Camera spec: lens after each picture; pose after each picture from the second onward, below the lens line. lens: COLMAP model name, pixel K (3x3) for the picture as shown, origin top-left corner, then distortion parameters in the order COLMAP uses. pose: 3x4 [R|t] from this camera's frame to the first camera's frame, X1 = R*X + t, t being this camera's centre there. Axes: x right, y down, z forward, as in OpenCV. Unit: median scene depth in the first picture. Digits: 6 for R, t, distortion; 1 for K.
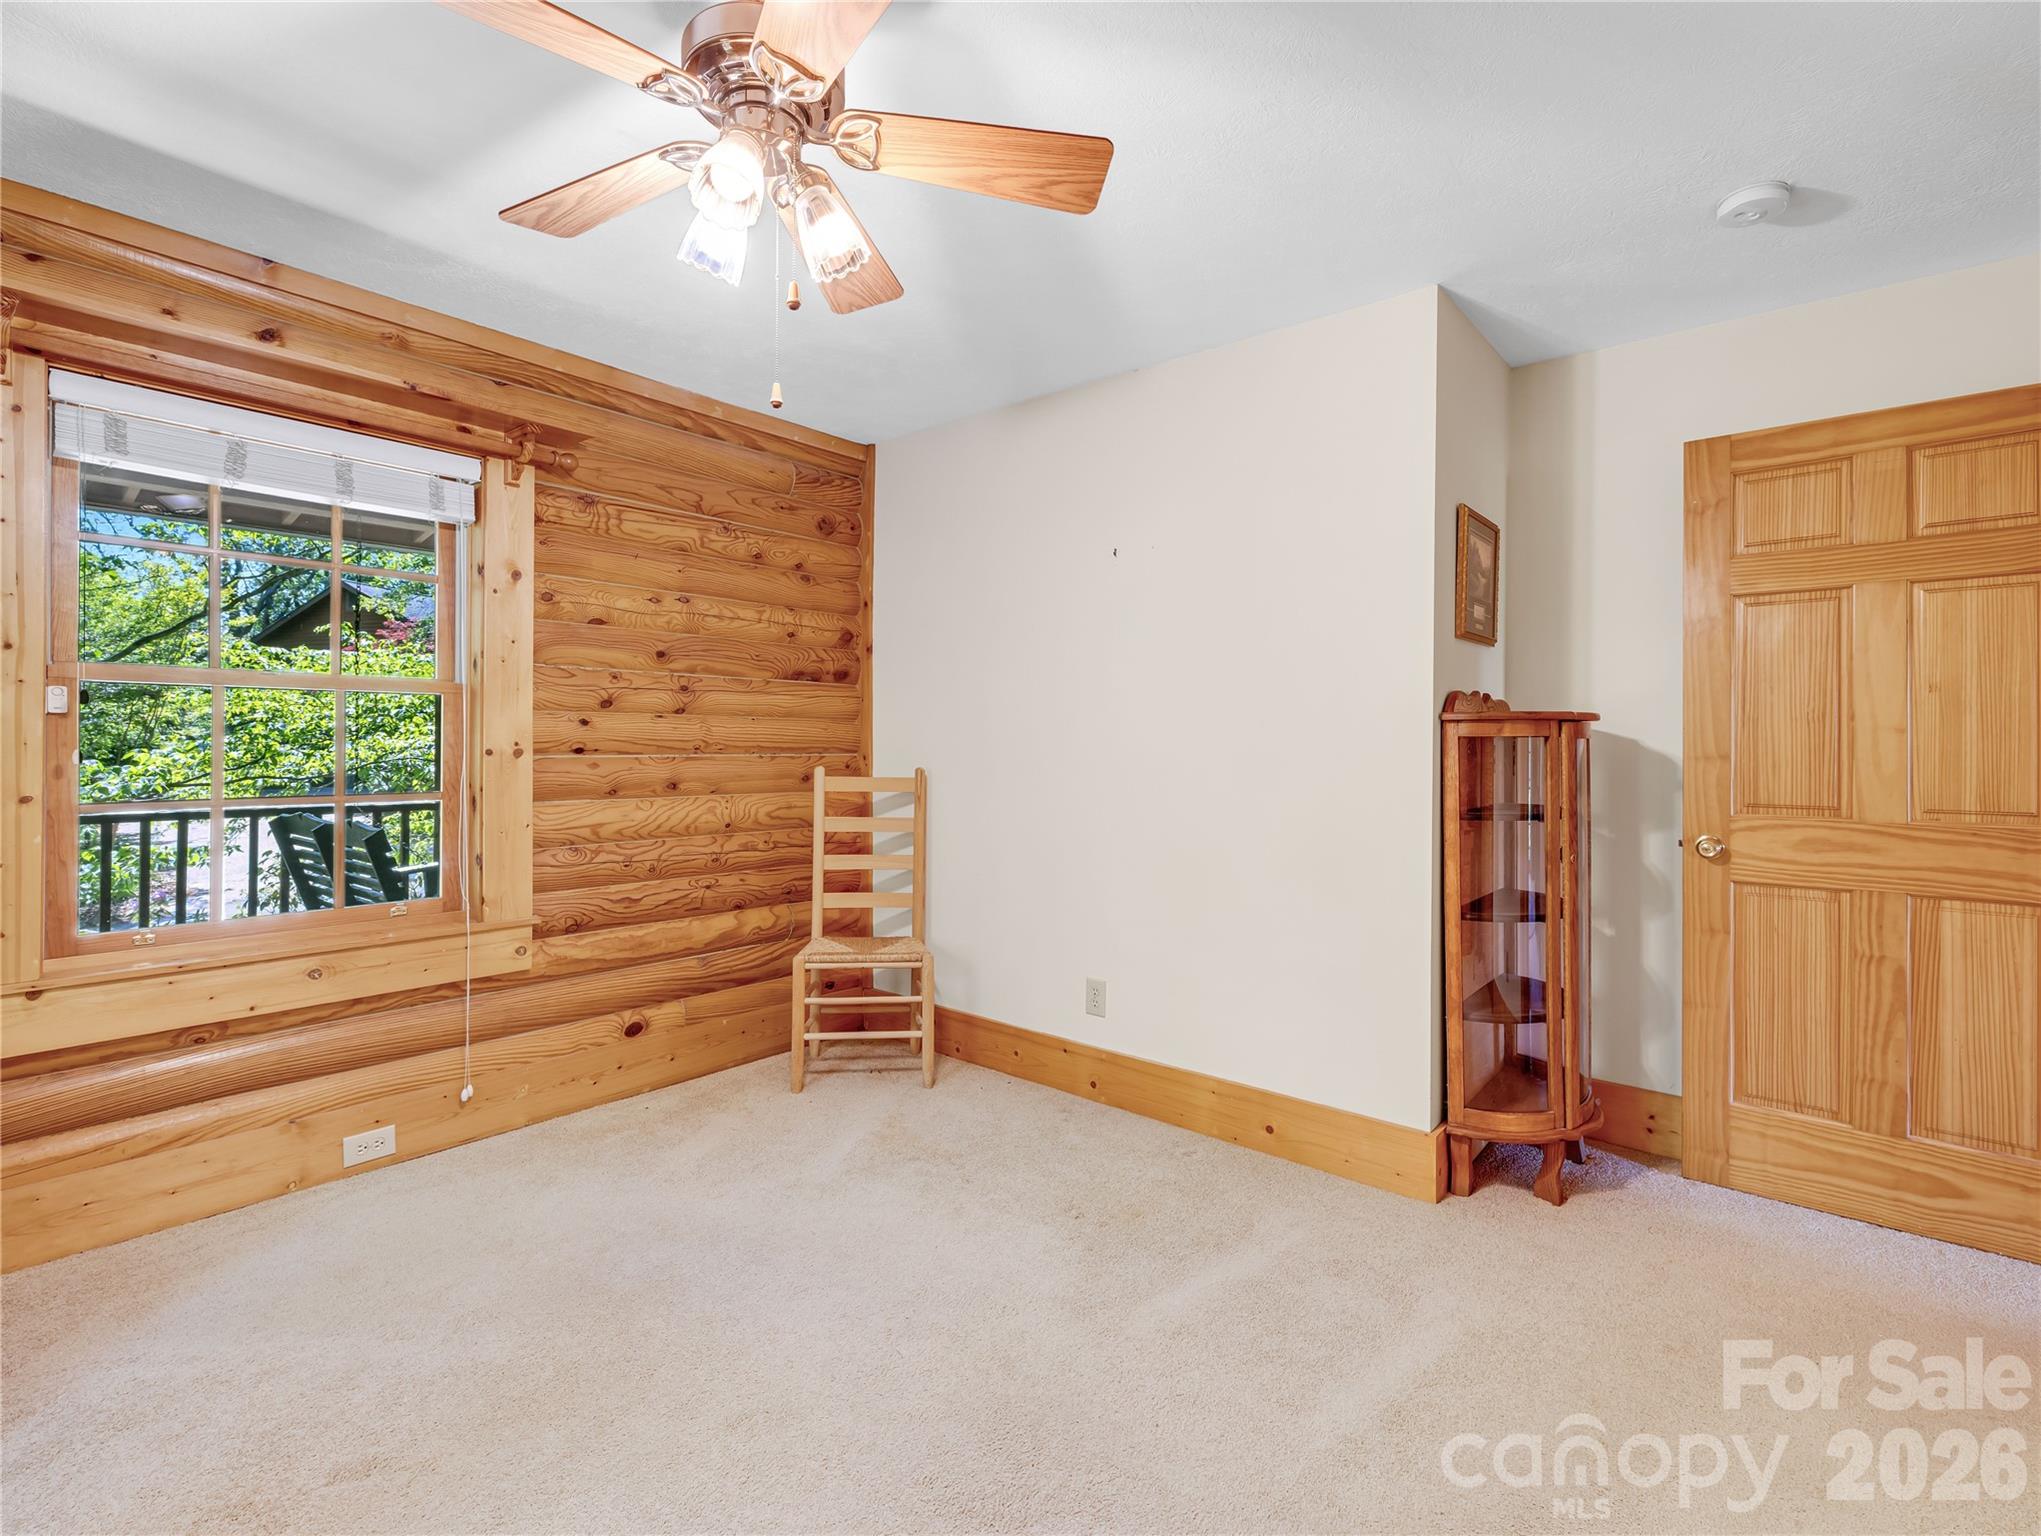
lens RADIAL K [[962.8, 0, 1008.2], [0, 962.8, 747.4], [0, 0, 1]] dist [-0.006414, 0.002210]
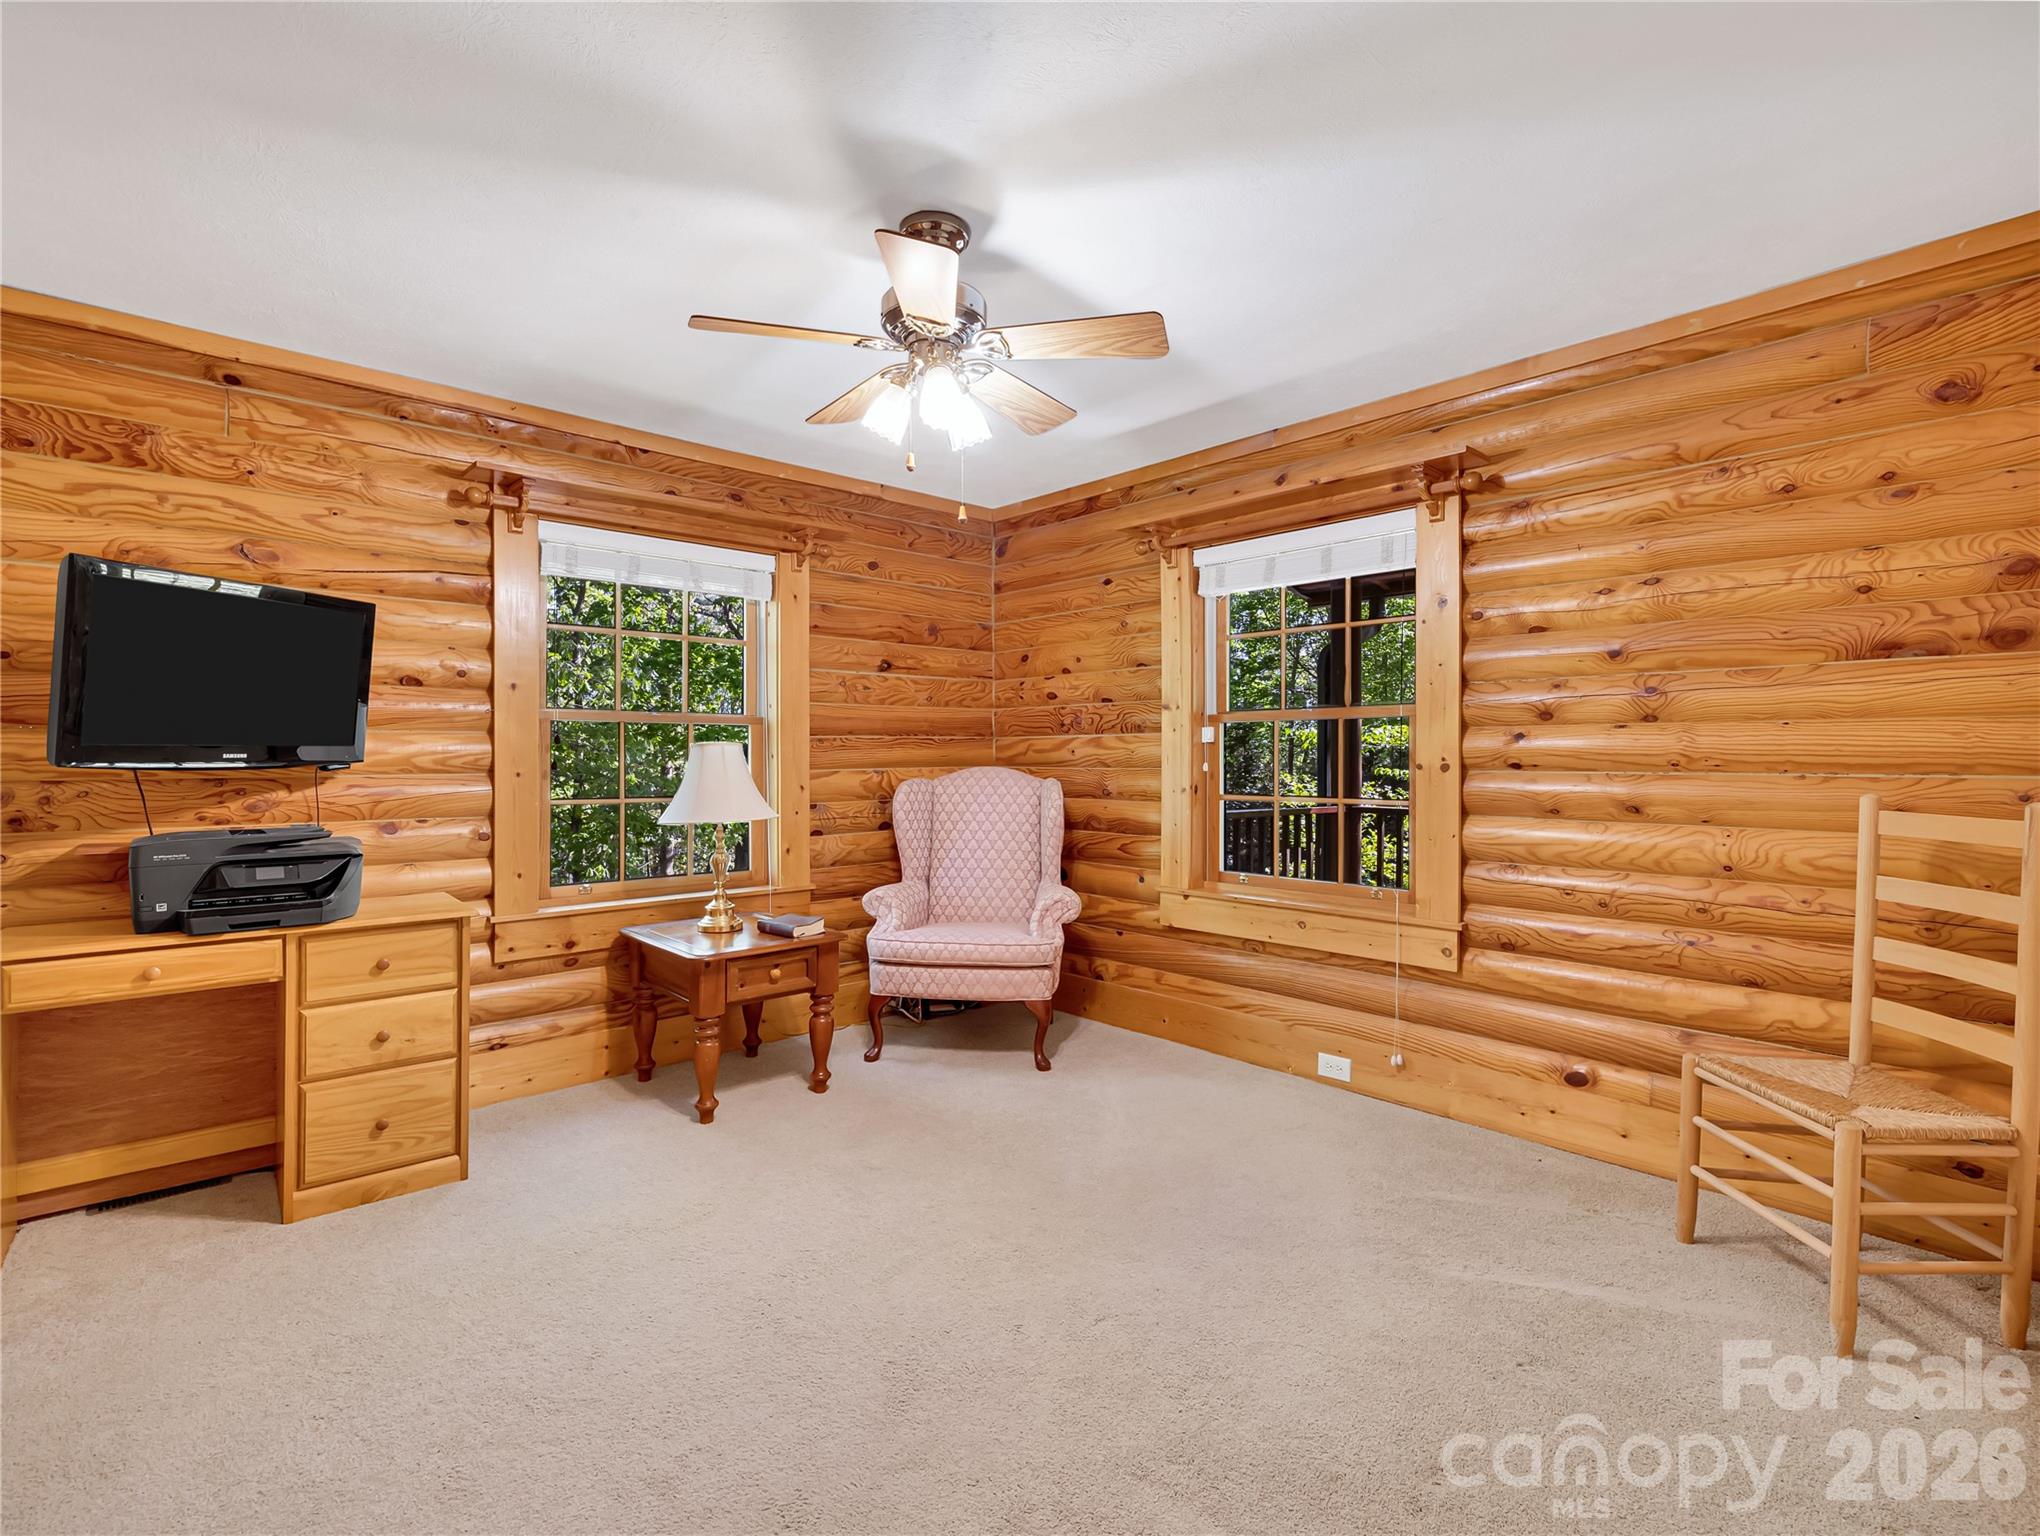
lens RADIAL K [[962.3, 0, 1013.7], [0, 962.3, 767.2], [0, 0, 1]] dist [-0.006414, 0.002210]
pose [[-0.122940, 0.004837, -0.992402, 0.538915], [-0.003442, 0.999980, 0.005300, 0.001058], [0.992408, 0.004067, -0.122921, 0.572797]]
